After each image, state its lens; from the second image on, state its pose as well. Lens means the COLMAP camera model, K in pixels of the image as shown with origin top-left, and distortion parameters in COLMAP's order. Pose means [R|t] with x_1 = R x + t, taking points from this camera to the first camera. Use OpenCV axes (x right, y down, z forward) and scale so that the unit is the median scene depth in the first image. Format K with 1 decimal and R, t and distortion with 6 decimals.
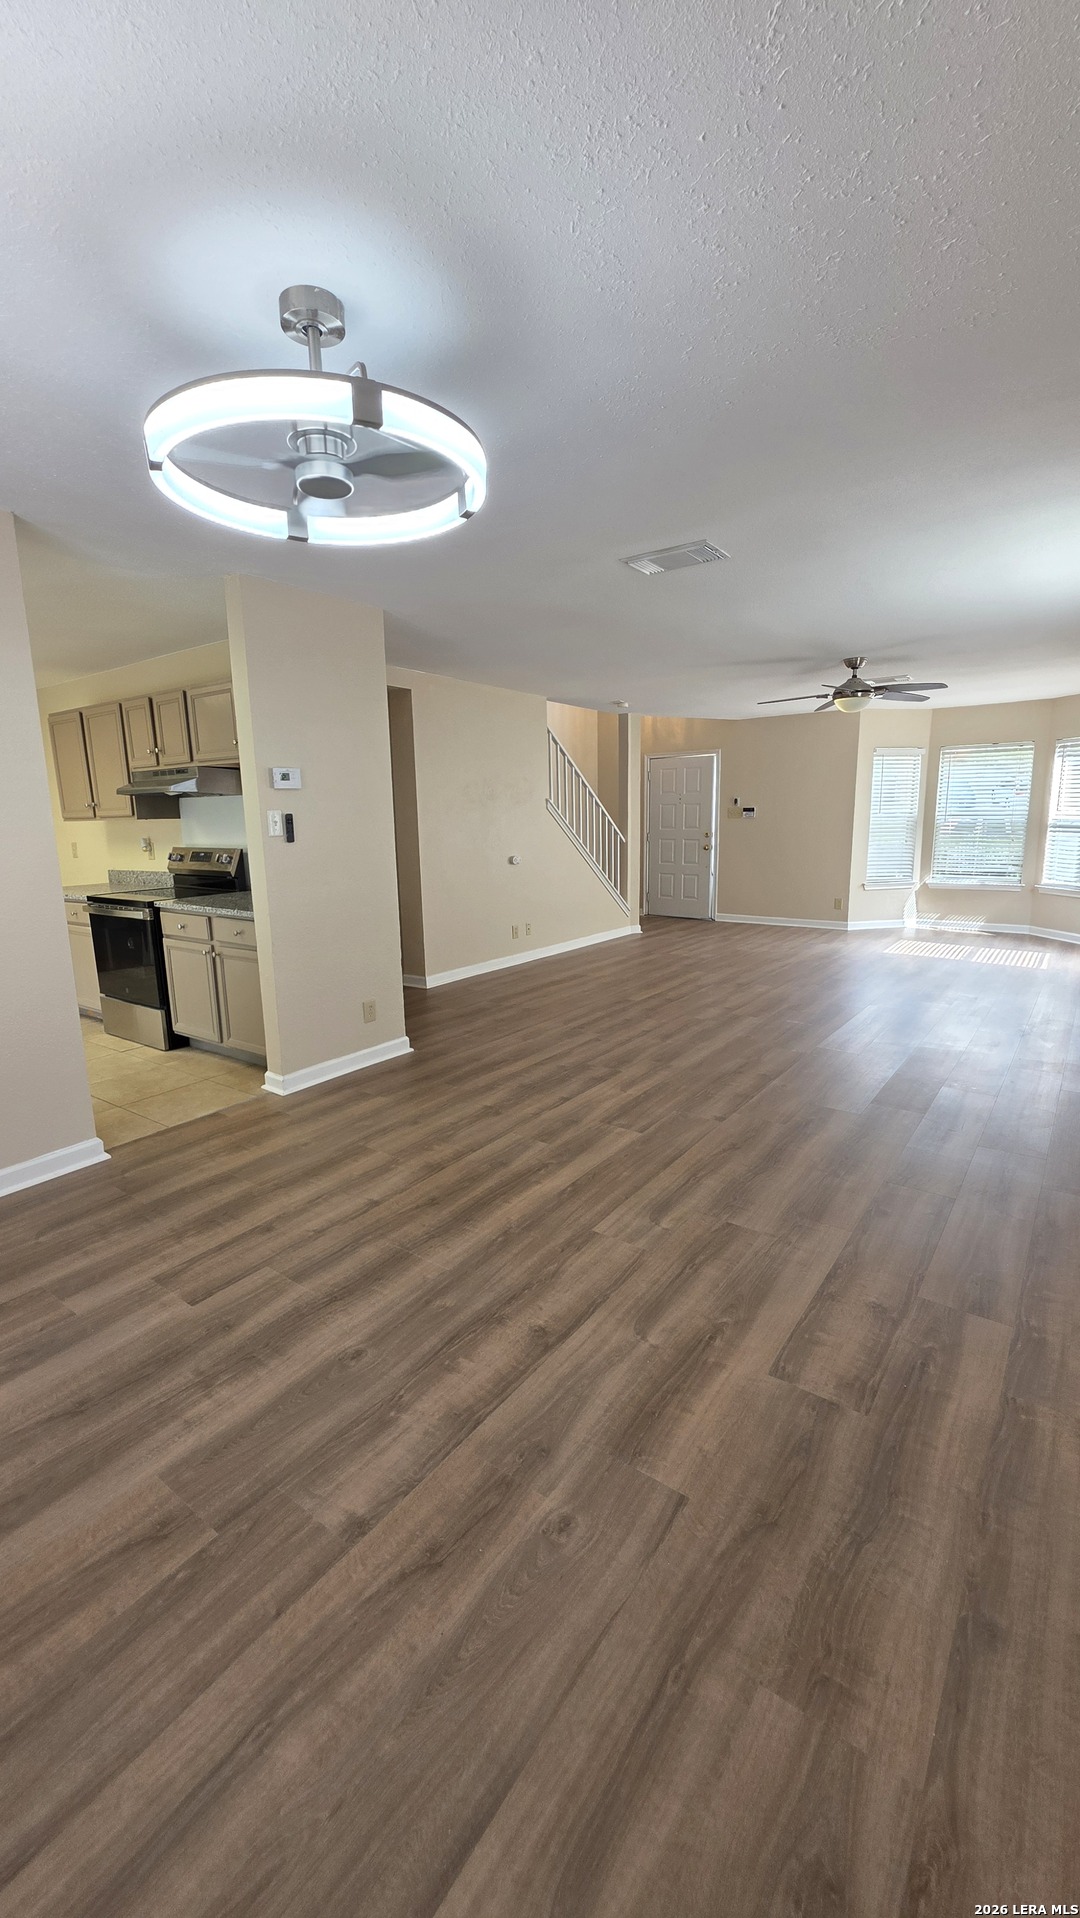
lens RADIAL K [[768.4, 0, 535.3], [0, 768.4, 967.3], [0, 0, 1]] dist [-0.001719, 0.000959]
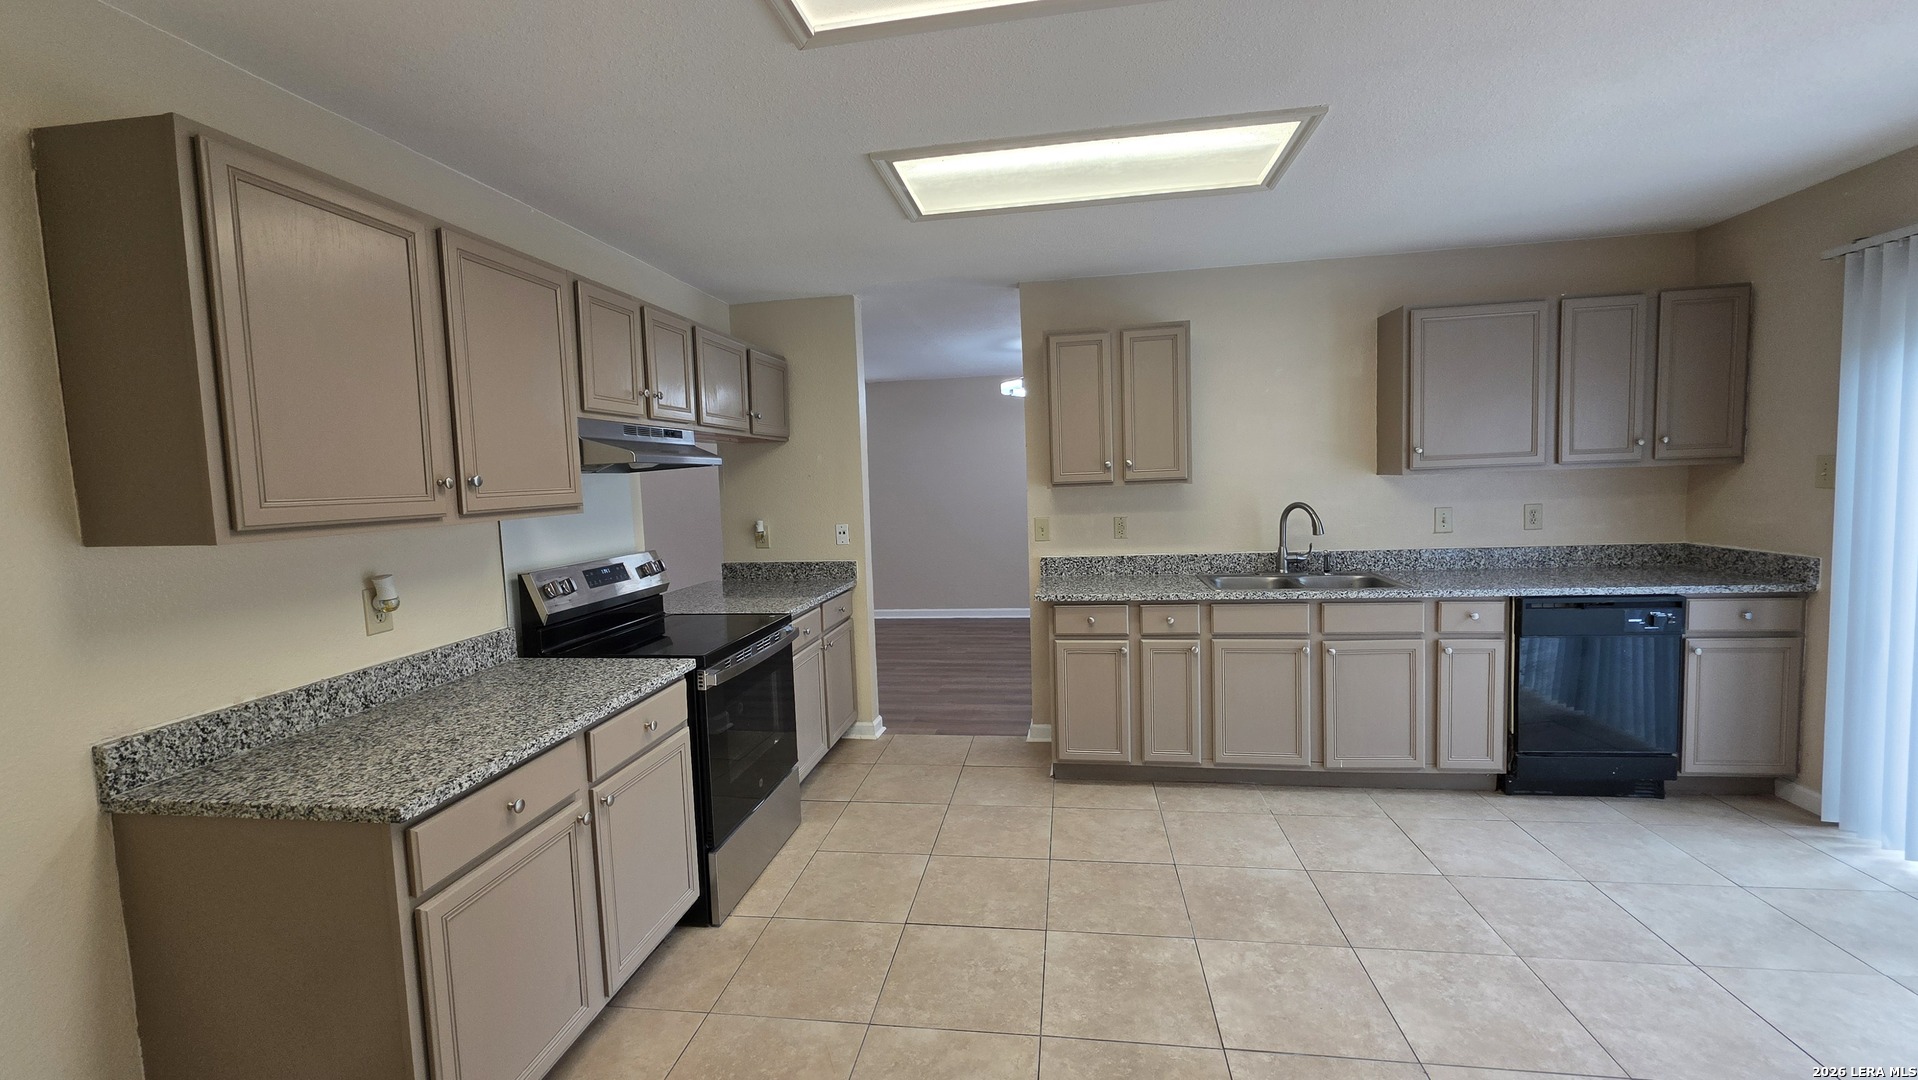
lens RADIAL K [[768.4, 0, 956.1], [0, 768.4, 533.2], [0, 0, 1]] dist [-0.001719, 0.000959]
pose [[-0.459493, -0.030302, 0.887664, -1.167001], [0.218121, 0.964962, 0.145849, -0.219787], [-0.860982, 0.260635, -0.436784, 1.116024]]
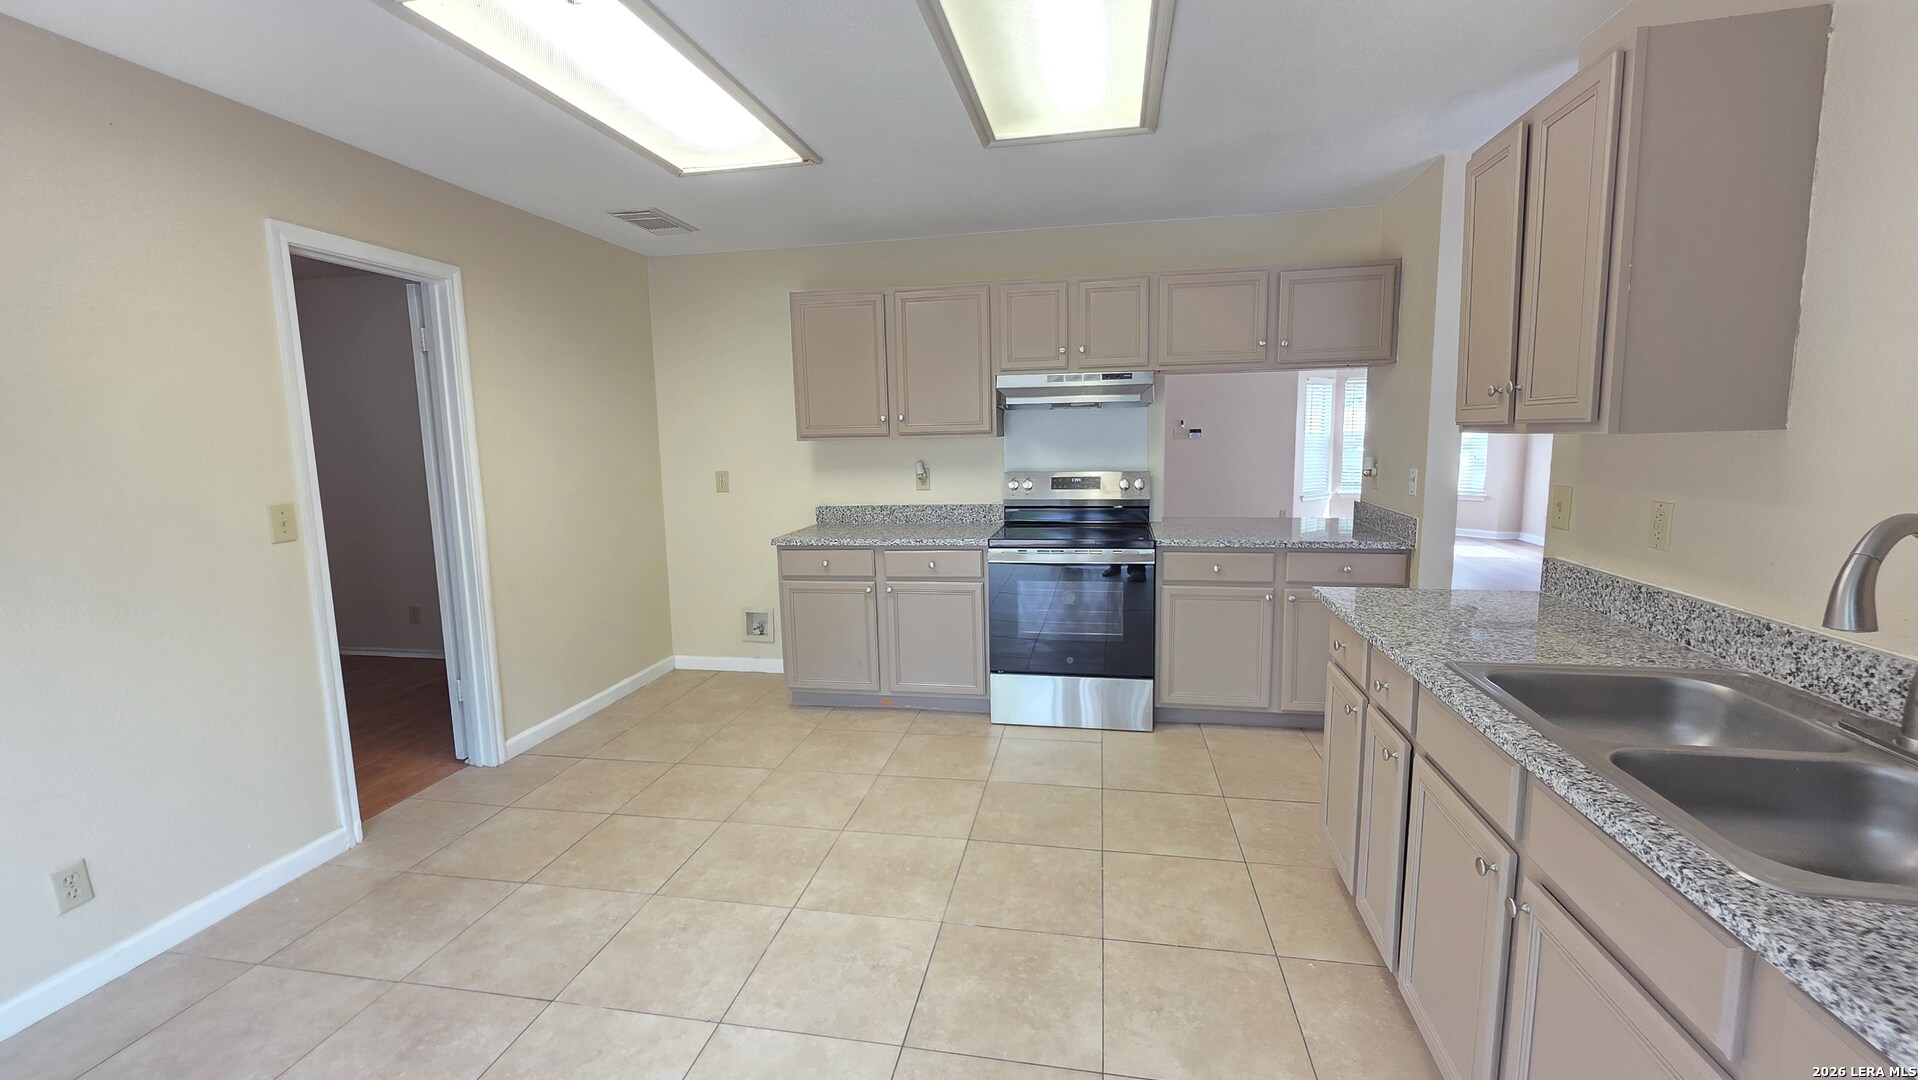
lens RADIAL K [[768.4, 0, 957.1], [0, 768.4, 535.1], [0, 0, 1]] dist [-0.001719, 0.000959]
pose [[0.904734, -0.056396, 0.422227, -0.974170], [0.087080, 0.994752, -0.053725, -0.063512], [-0.416981, 0.085375, 0.904897, 0.368270]]
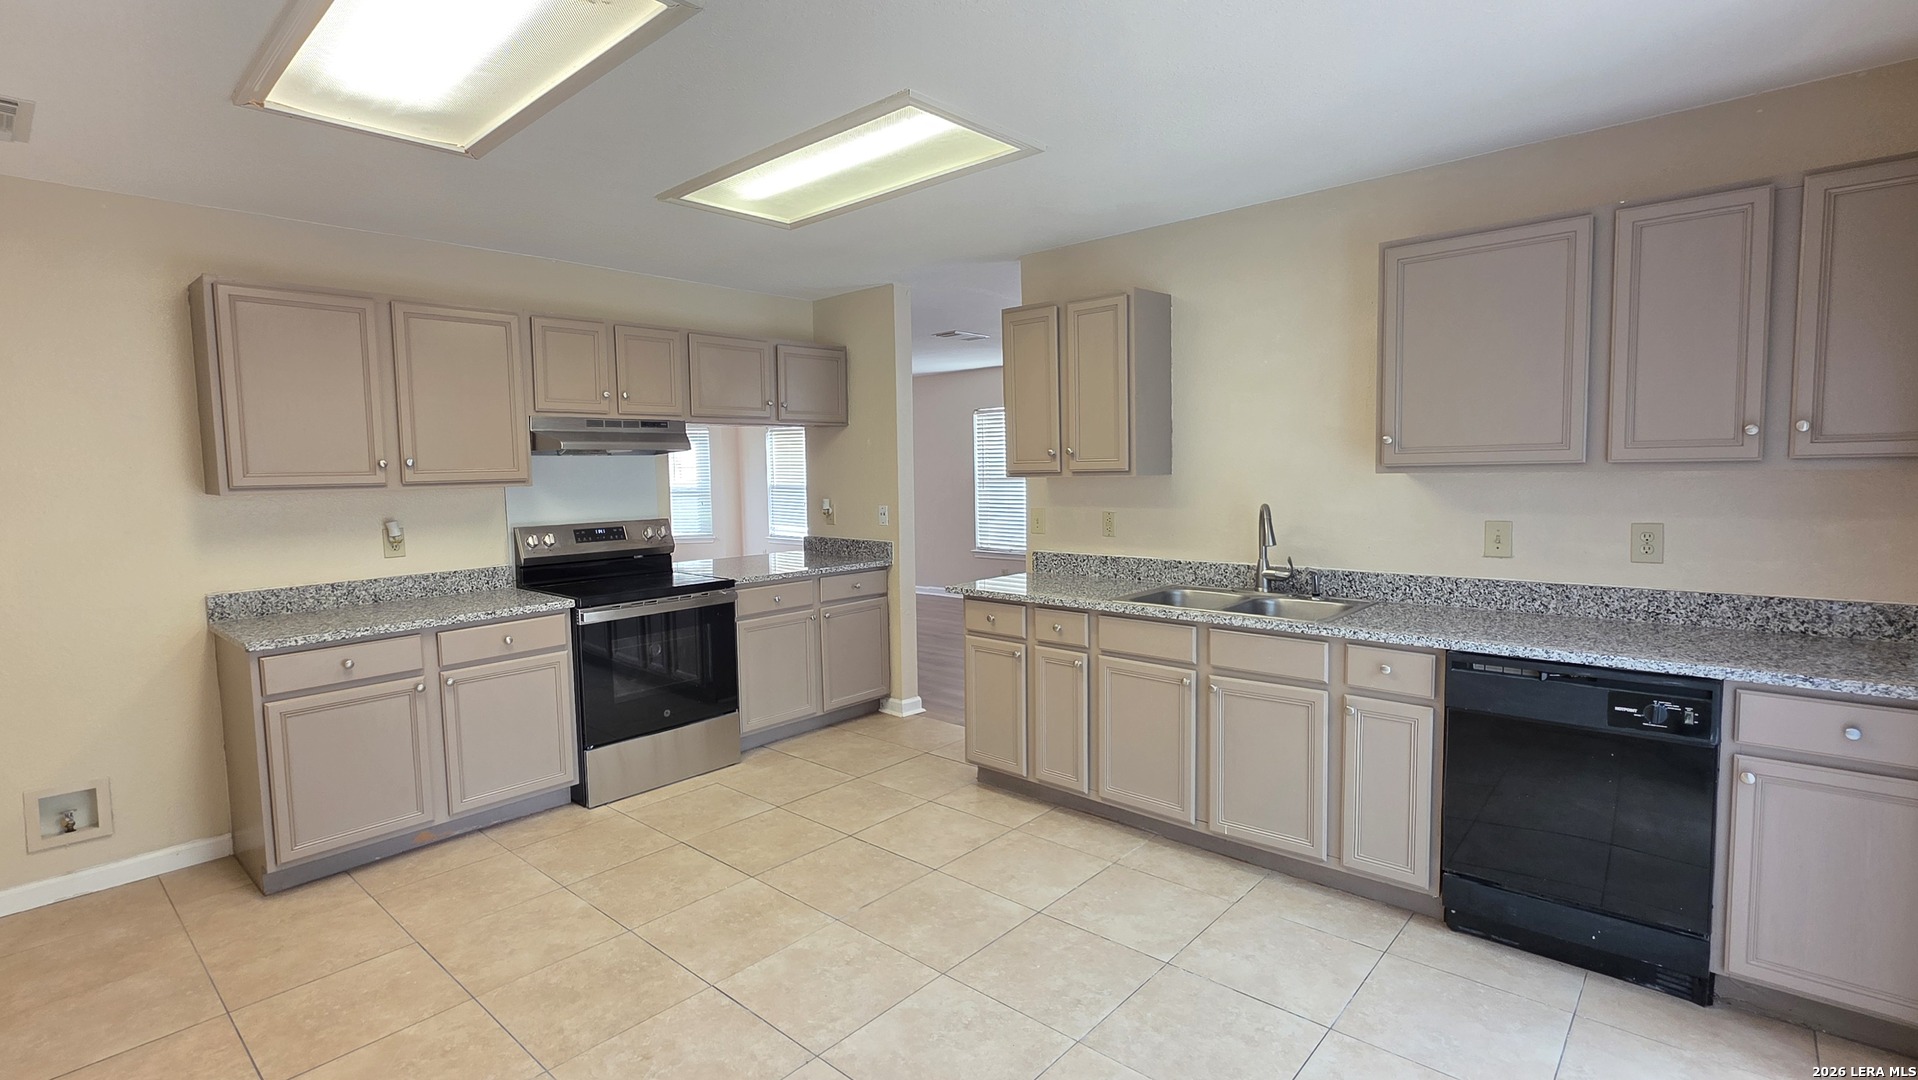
lens RADIAL K [[883.2, 0, 955.6], [0, 883.2, 537.3], [0, 0, 1]] dist [-0.000937, -0.000100]
pose [[0.103867, -0.063850, 0.992540, -1.369096], [0.211055, 0.976625, 0.040739, -0.113507], [-0.971940, 0.205249, 0.114915, 0.624102]]
